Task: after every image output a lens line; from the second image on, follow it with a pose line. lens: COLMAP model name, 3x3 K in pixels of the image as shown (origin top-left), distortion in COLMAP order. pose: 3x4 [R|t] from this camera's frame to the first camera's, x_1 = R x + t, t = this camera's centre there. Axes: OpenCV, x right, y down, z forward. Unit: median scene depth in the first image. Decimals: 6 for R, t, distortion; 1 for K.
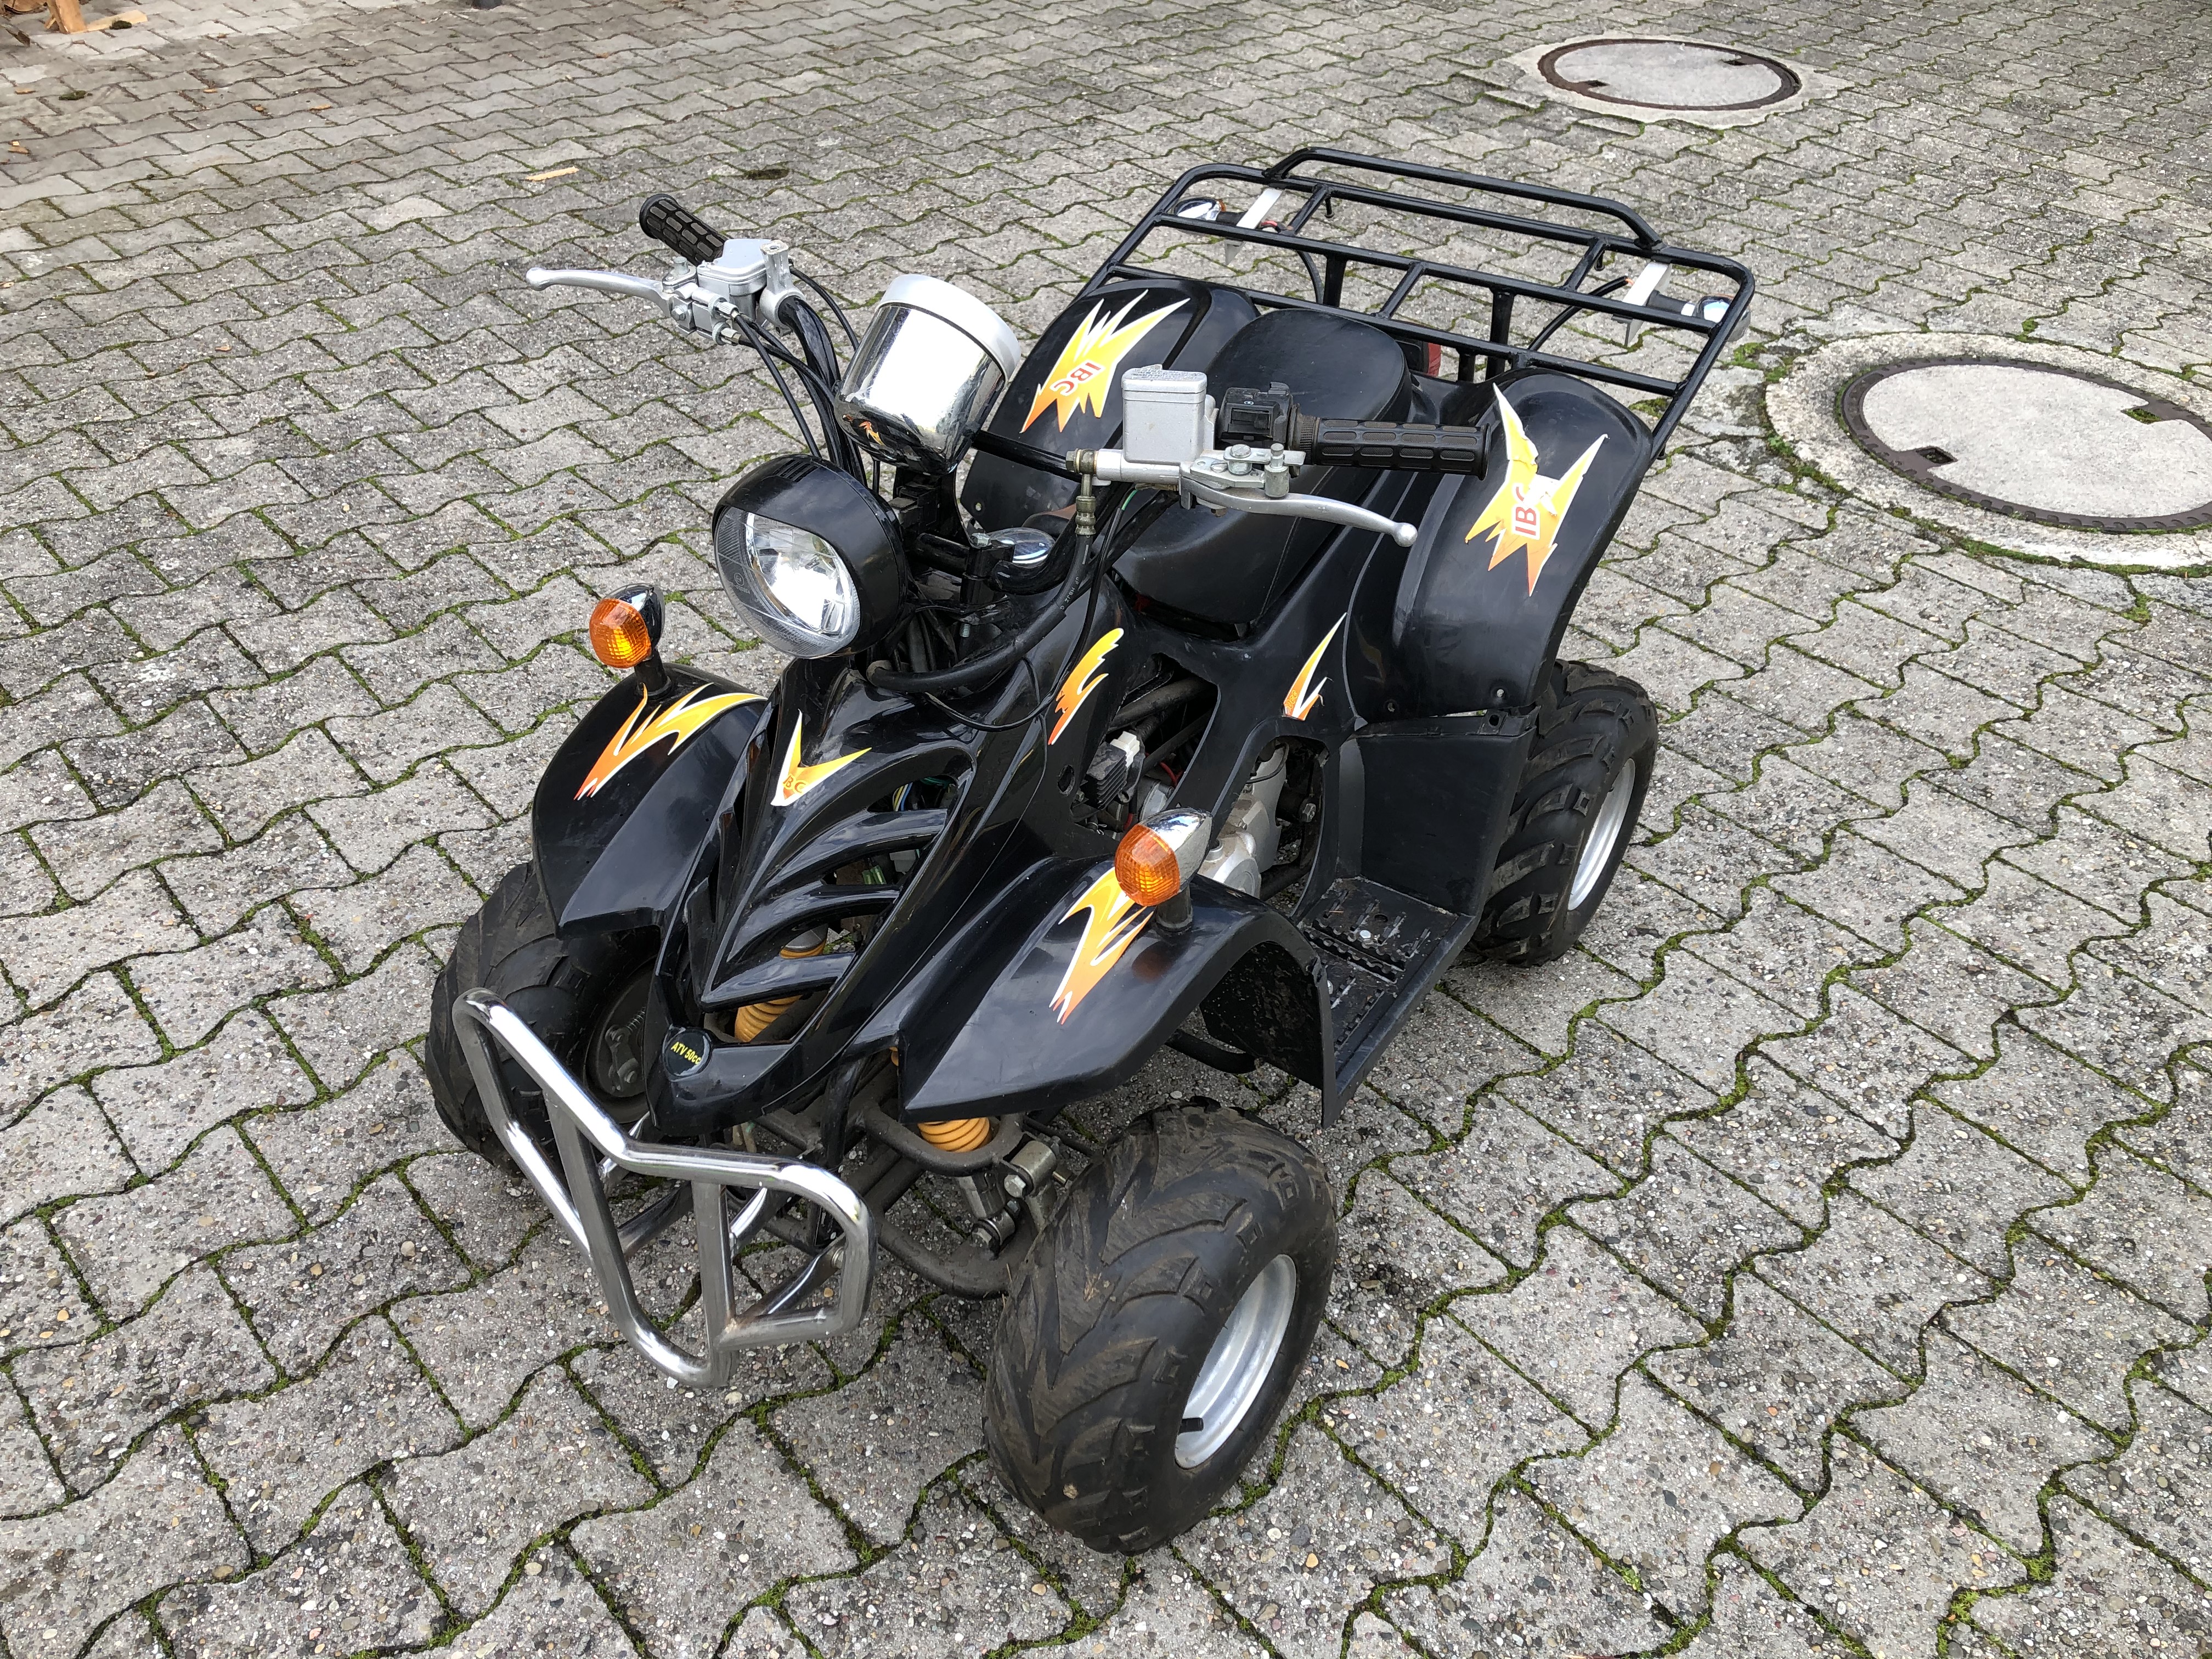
lens RADIAL K [[1820.3, 0, 1084.1], [0, 1820.3, 818.4], [0, 0, 1]] dist [0.003076, 0.022629]
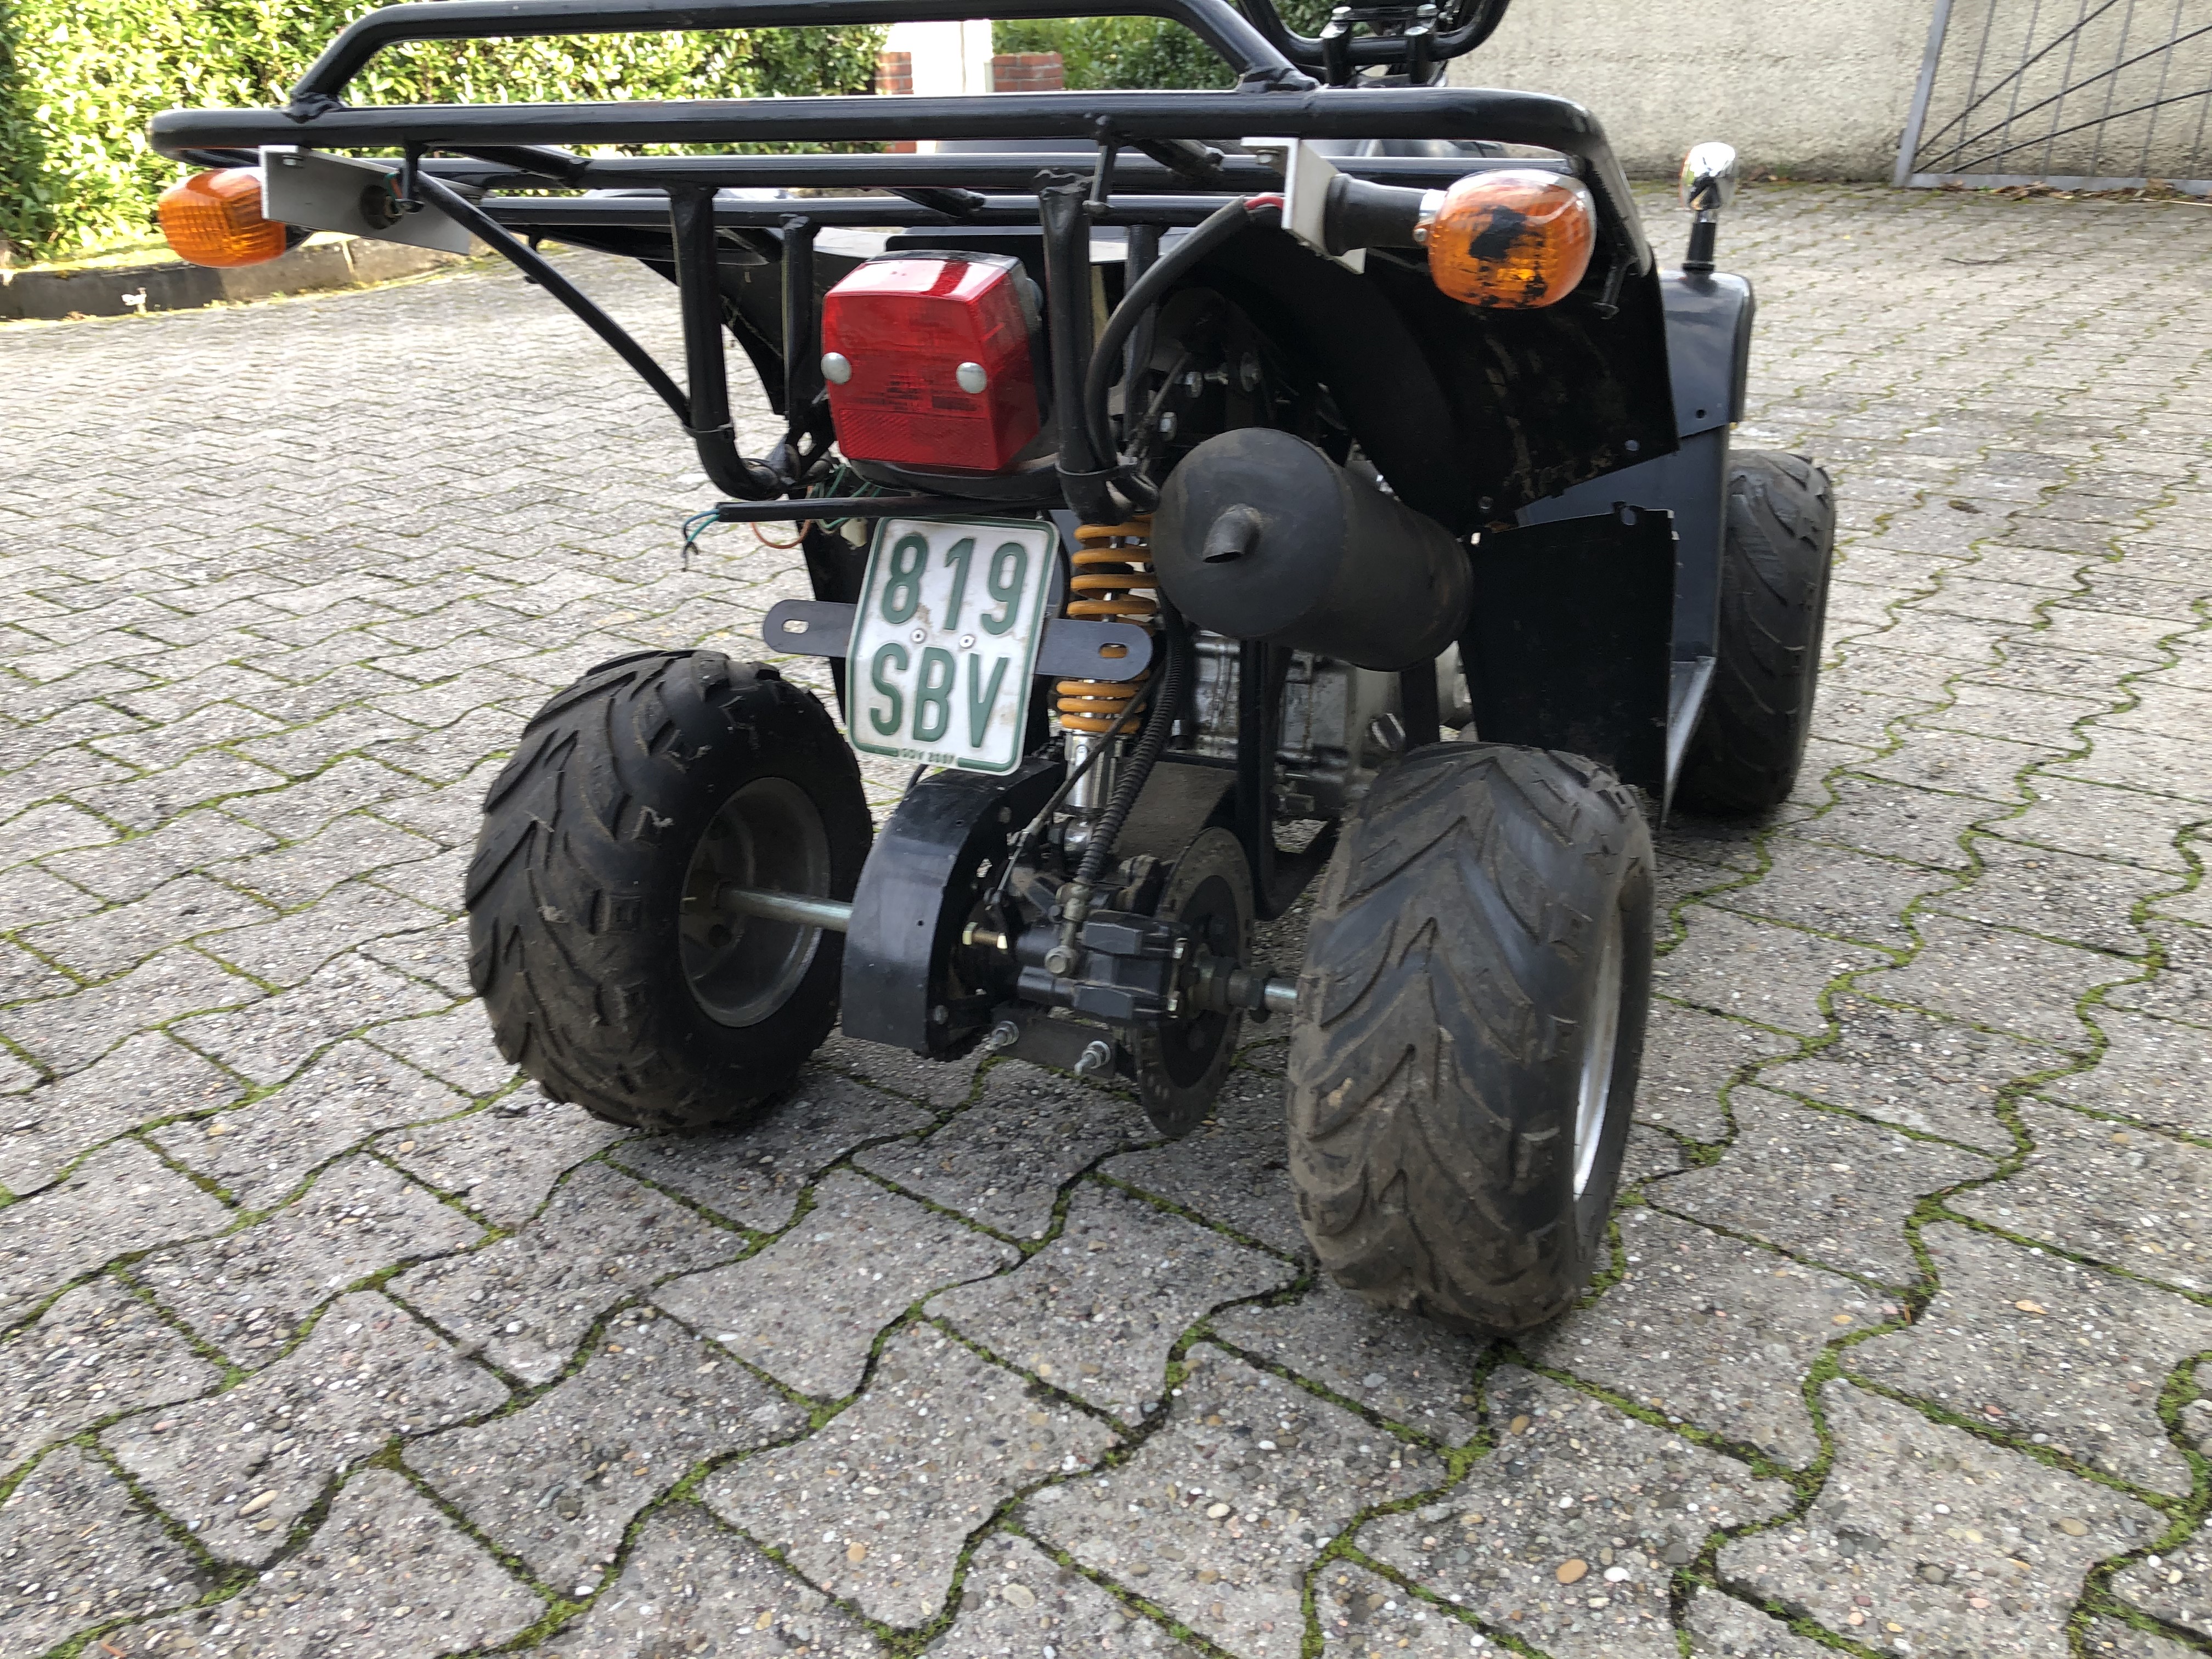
lens RADIAL K [[1822.3, 0, 1068.2], [0, 1822.3, 804.0], [0, 0, 1]] dist [0.004842, 0.020438]
pose [[-0.989573, 0.068249, -0.126833, 0.232927], [-0.074332, 0.512265, 0.855605, -0.677275], [0.123367, 0.856112, -0.501850, 1.530650]]
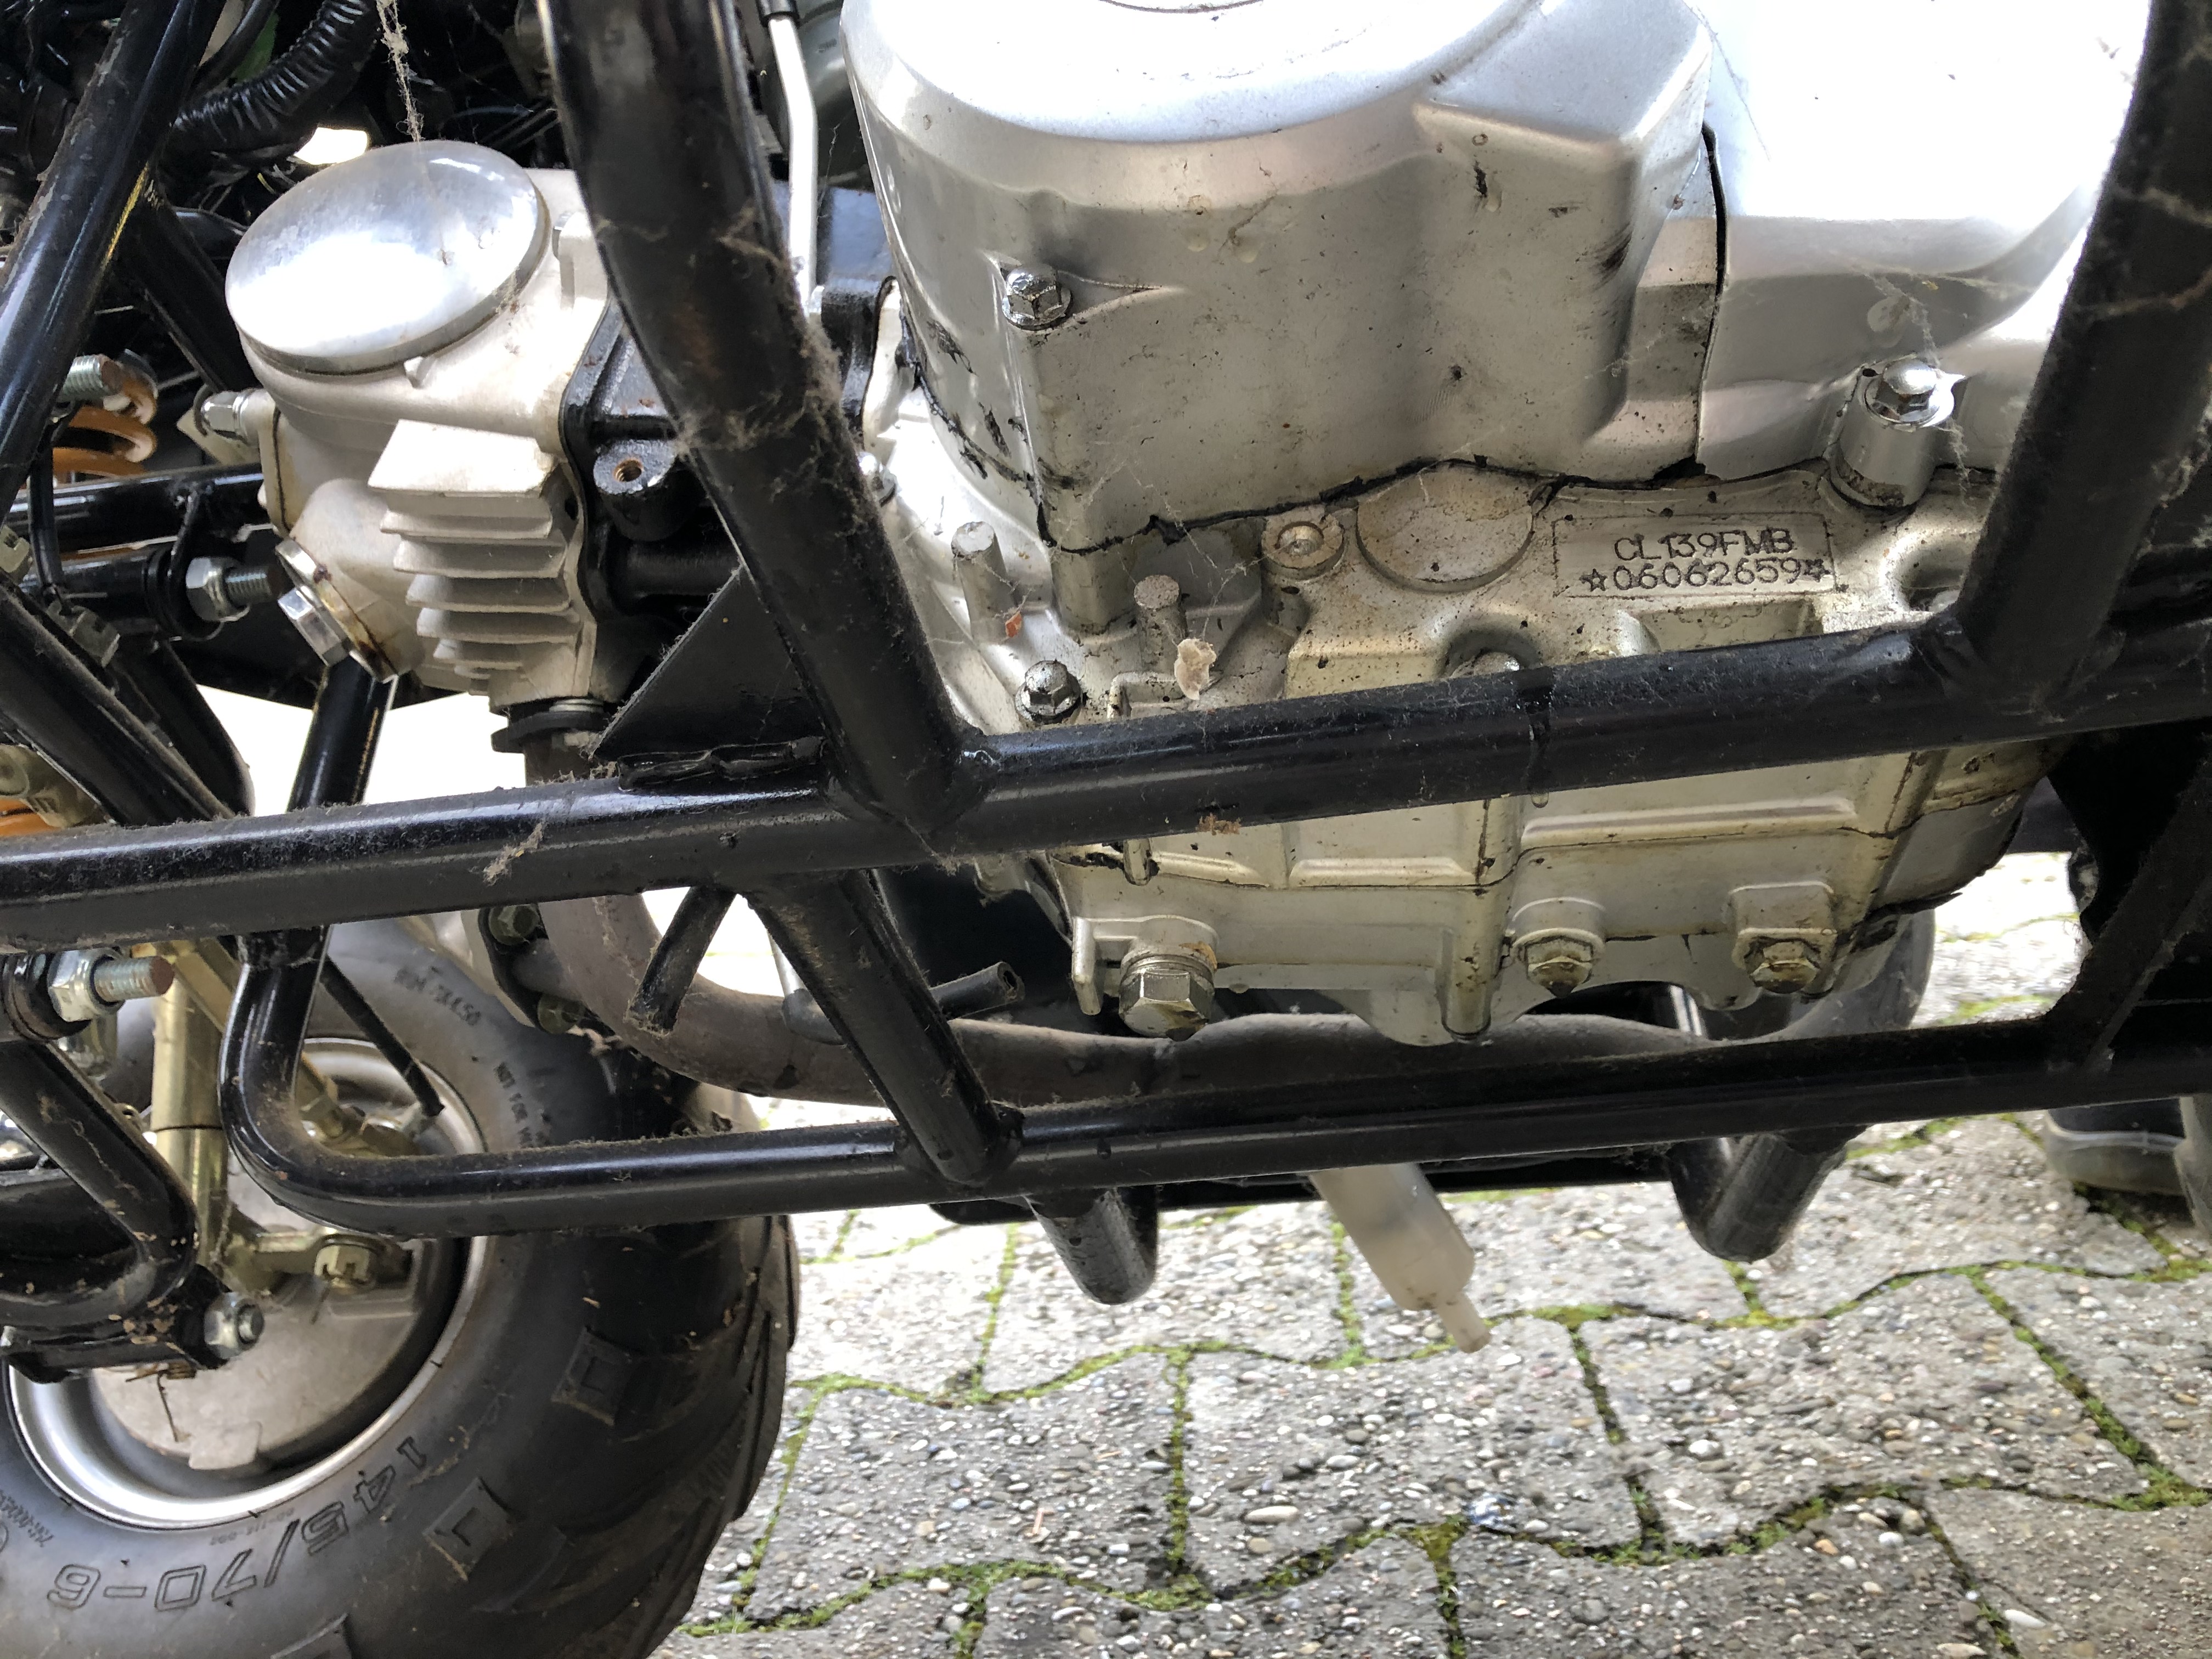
lens RADIAL K [[1870.1, 0, 1079.6], [0, 1870.1, 832.2], [0, 0, 1]] dist [-0.039220, 0.068644]
pose [[-0.705354, -0.088458, 0.703315, 0.173704], [0.520666, 0.608633, 0.598725, -0.421916], [-0.481023, 0.788505, -0.383245, 1.459029]]
